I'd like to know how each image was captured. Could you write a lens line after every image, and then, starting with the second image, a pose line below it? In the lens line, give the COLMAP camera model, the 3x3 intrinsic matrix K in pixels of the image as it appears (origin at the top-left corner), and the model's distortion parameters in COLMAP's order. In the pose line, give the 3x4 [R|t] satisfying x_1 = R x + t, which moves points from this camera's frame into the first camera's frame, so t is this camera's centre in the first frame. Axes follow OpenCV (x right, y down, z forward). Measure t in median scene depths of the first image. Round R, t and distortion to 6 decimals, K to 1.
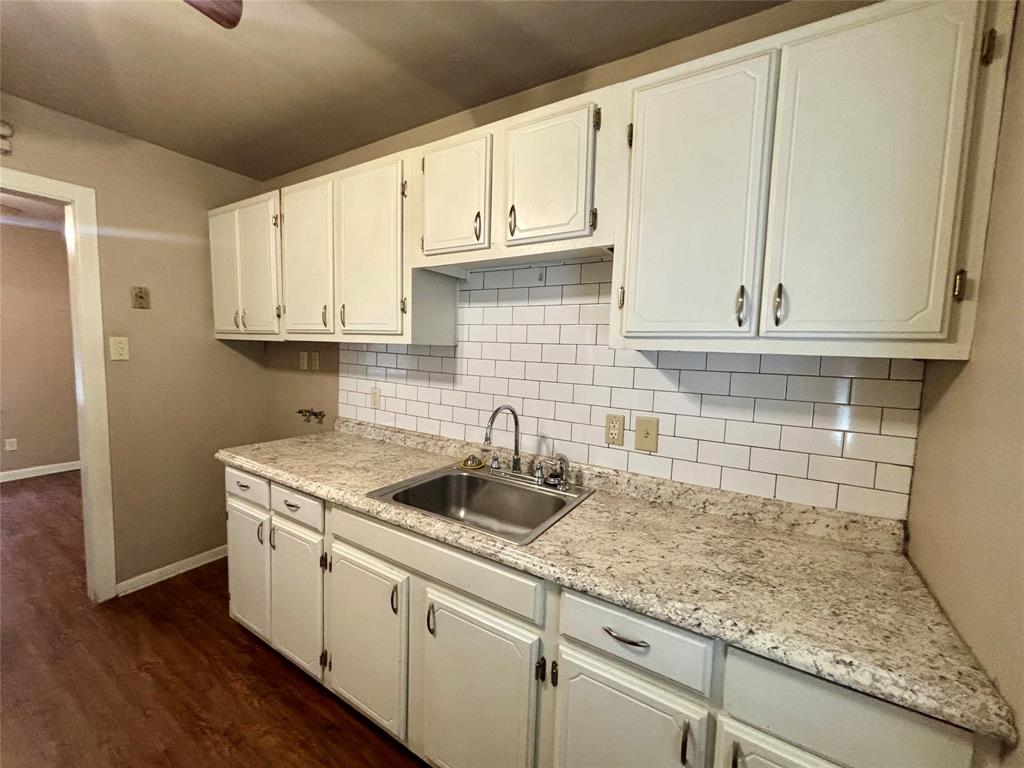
lens RADIAL K [[412.3, 0, 512.0], [0, 412.3, 381.9], [0, 0, 1]] dist [0.002132, 0.000085]
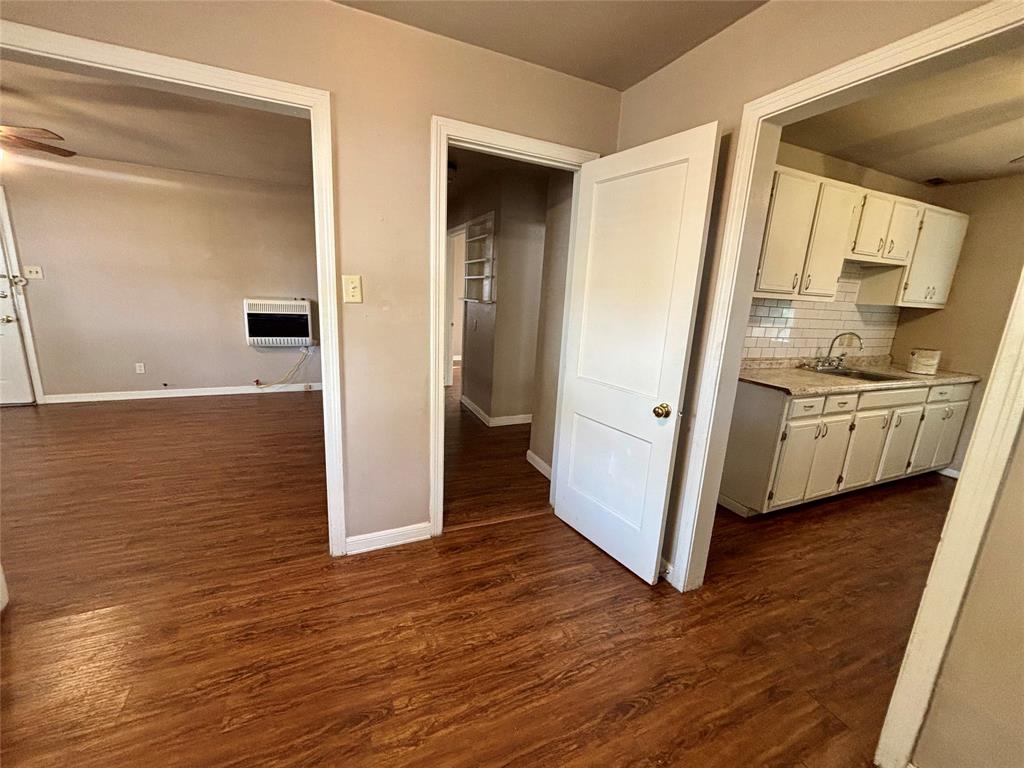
lens RADIAL K [[412.3, 0, 511.1], [0, 412.3, 382.7], [0, 0, 1]] dist [0.002132, 0.000085]
pose [[0.565493, -0.181493, 0.804536, -2.576641], [0.037592, 0.980145, 0.194686, -0.156330], [-0.823896, -0.079850, 0.561087, 1.157859]]
